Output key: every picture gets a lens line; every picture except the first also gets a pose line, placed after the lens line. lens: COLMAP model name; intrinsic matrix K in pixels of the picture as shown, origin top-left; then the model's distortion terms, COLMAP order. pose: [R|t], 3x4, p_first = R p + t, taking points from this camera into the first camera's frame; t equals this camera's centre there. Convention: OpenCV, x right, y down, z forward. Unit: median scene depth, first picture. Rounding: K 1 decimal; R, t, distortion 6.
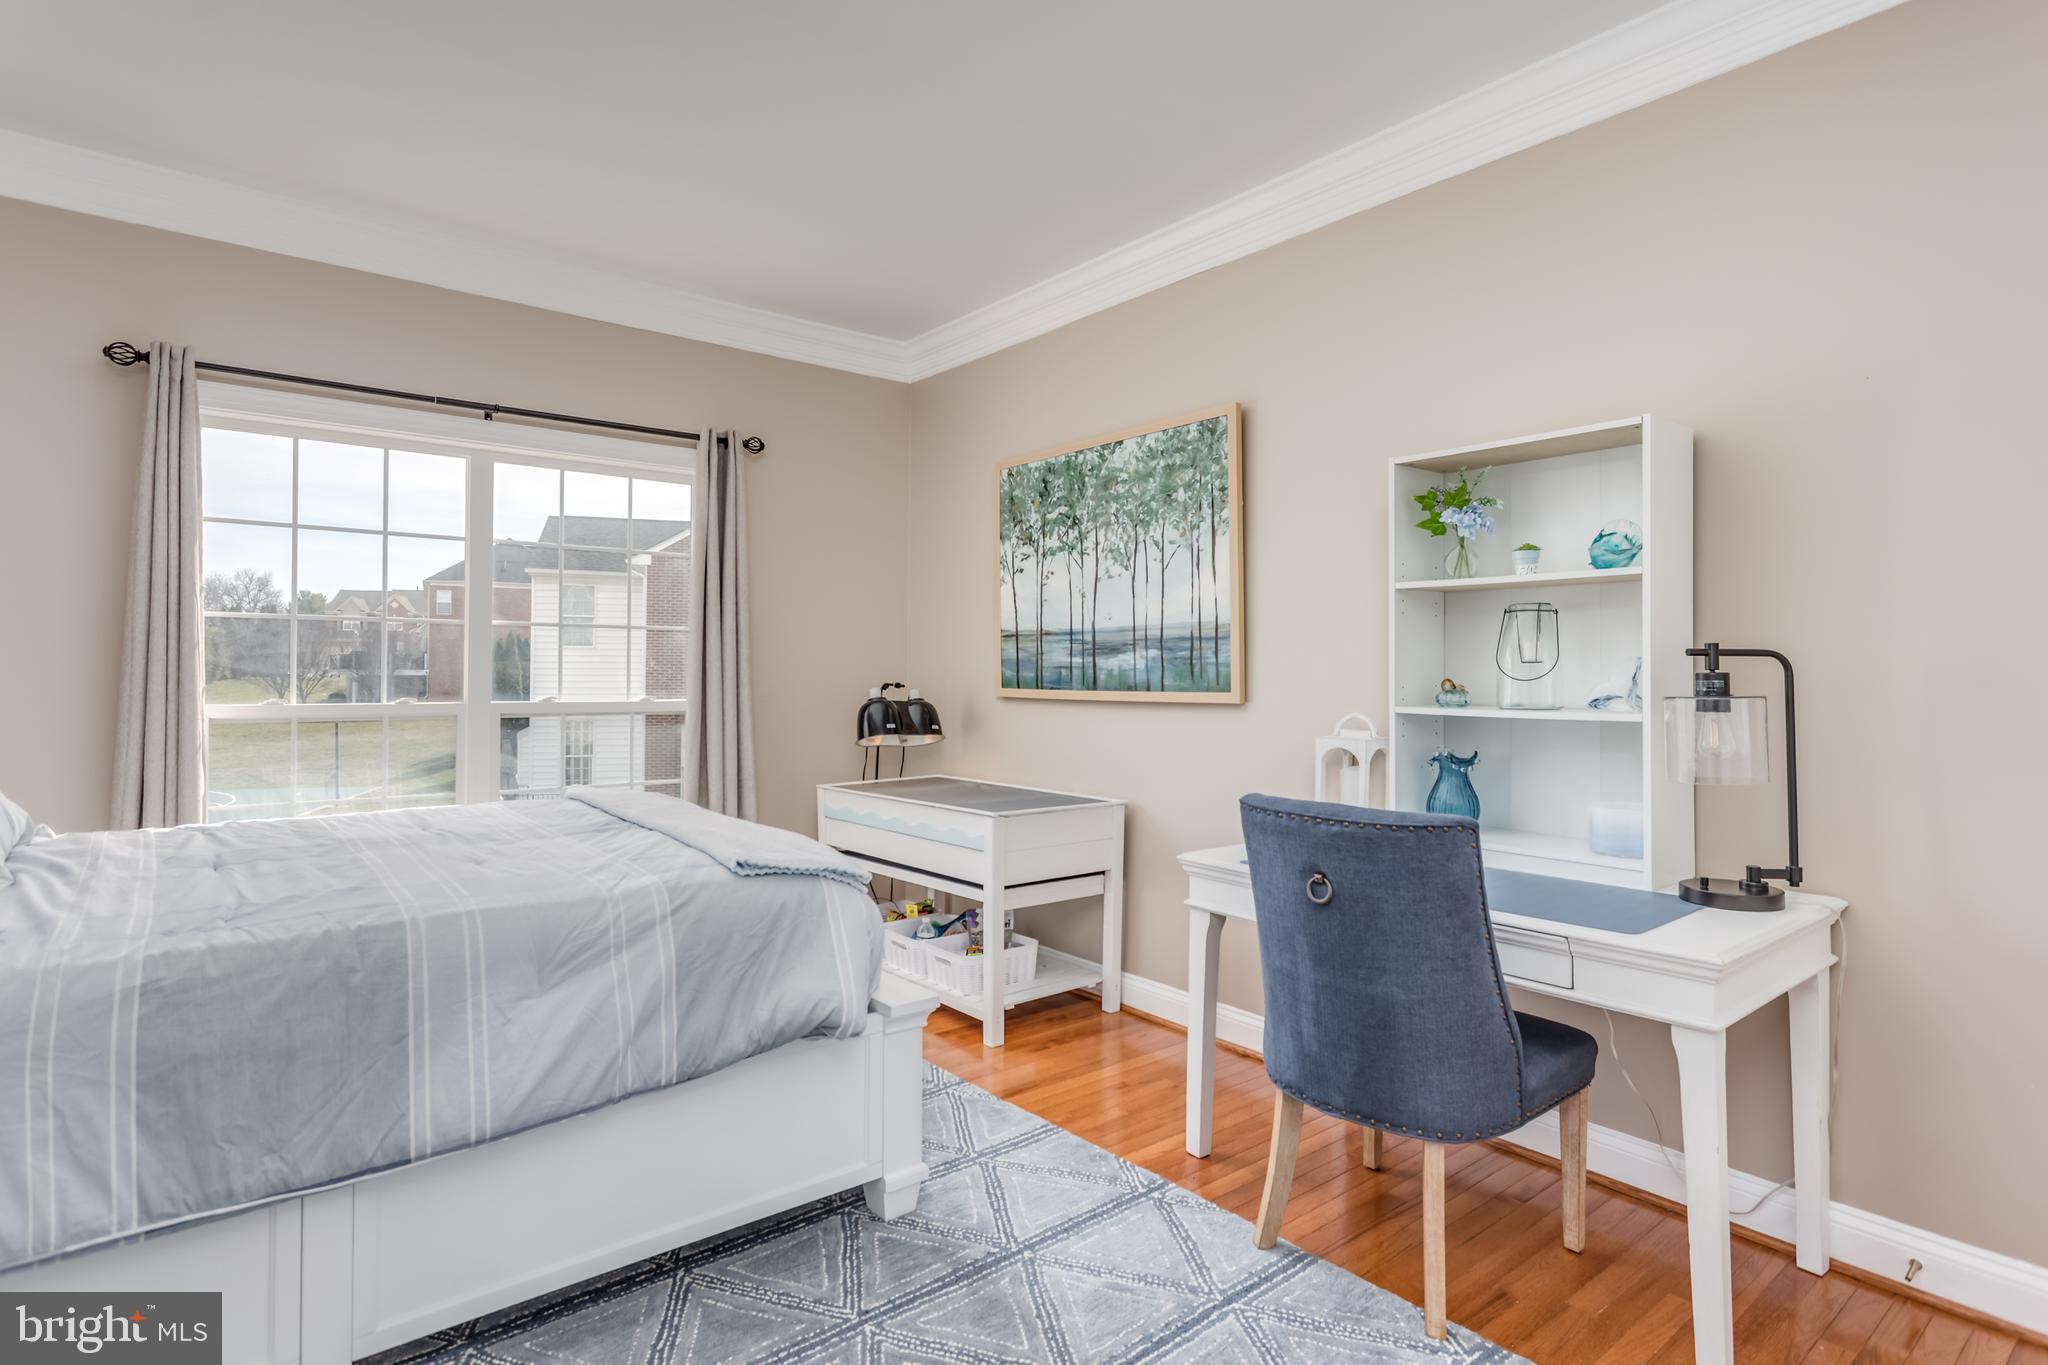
lens RADIAL K [[966.4, 0, 1027.7], [0, 966.4, 688.8], [0, 0, 1]] dist [0.003470, 0.001544]
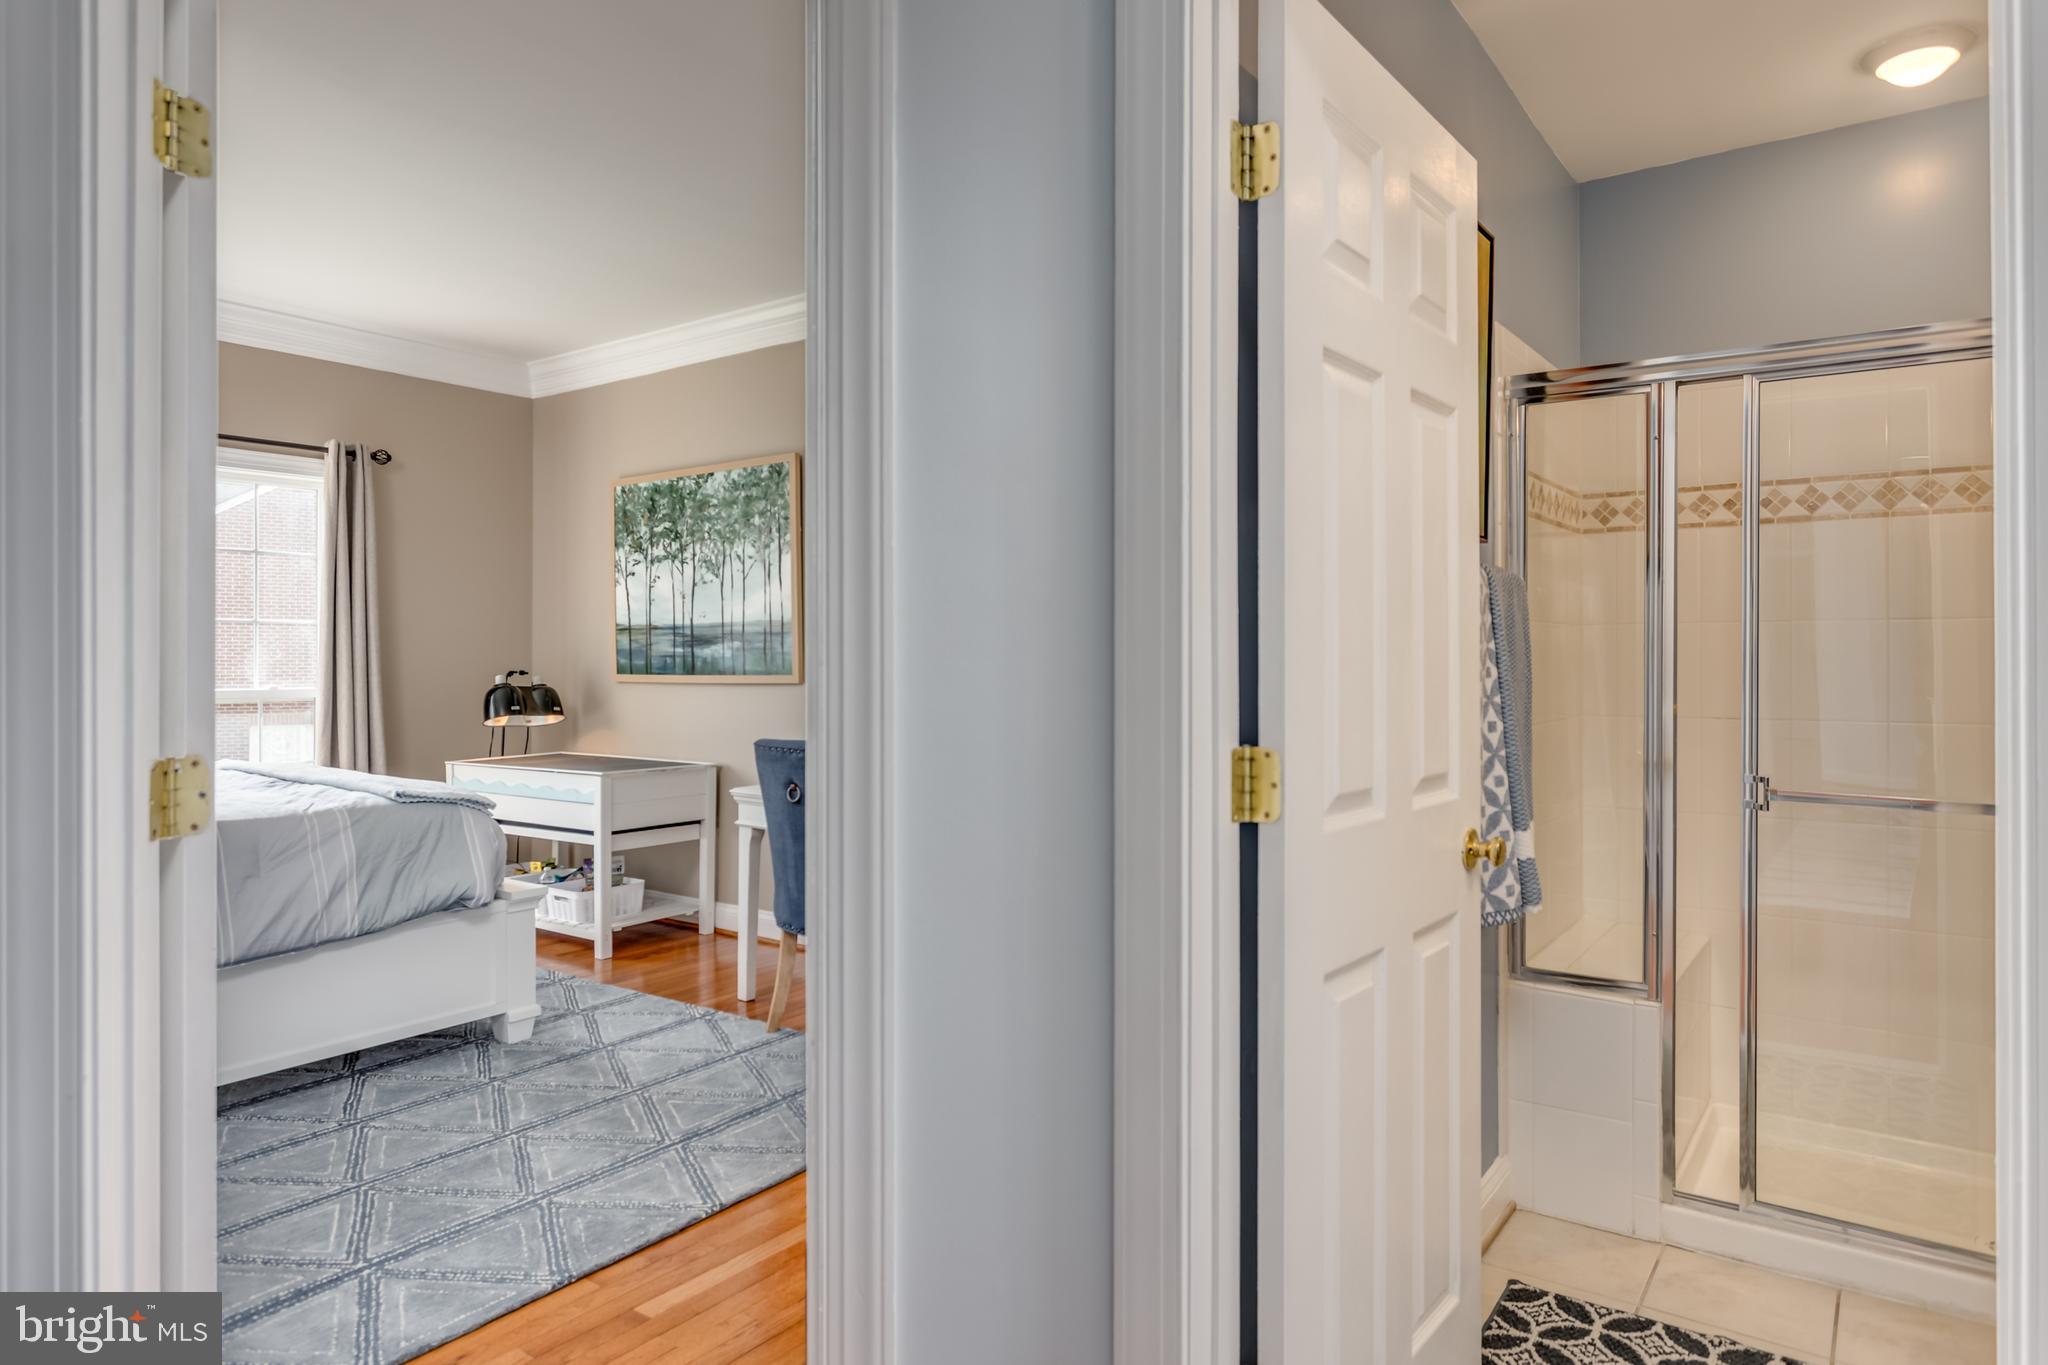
lens RADIAL K [[1229.5, 0, 1025.5], [0, 1229.5, 666.4], [0, 0, 1]] dist [0.001684, 0.000989]
pose [[0.970220, -0.007730, 0.242102, 0.104913], [0.010544, 0.999891, -0.010331, 0.011904], [-0.241995, 0.012576, 0.970196, -0.634371]]
